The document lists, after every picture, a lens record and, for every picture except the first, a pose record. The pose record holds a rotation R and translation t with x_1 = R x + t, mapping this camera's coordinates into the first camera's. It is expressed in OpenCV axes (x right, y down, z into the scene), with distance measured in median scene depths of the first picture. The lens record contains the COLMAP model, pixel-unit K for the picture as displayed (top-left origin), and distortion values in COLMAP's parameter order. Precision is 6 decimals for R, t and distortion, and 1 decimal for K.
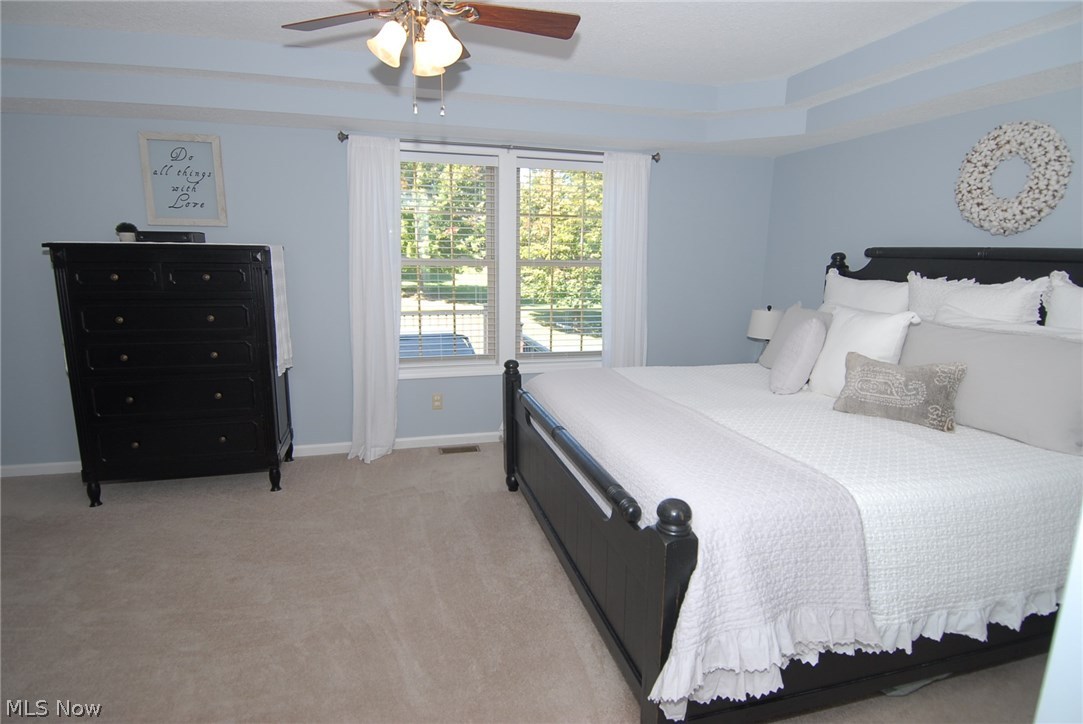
lens RADIAL K [[563.5, 0, 546.2], [0, 563.5, 359.7], [0, 0, 1]] dist [0.041371, -0.043684]
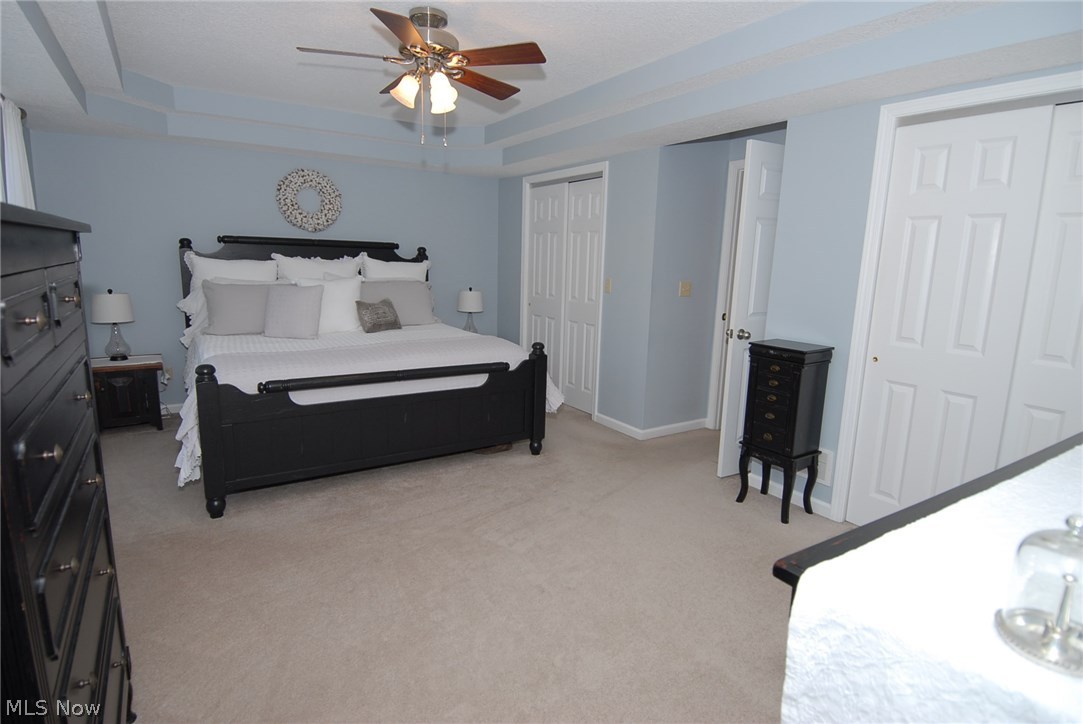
lens RADIAL K [[563.5, 0, 546.2], [0, 563.5, 359.7], [0, 0, 1]] dist [0.041371, -0.043684]
pose [[-0.291182, -0.198605, 0.935825, -1.156323], [0.145733, 0.957588, 0.248569, -0.166828], [-0.945503, 0.208760, -0.249889, 0.811676]]
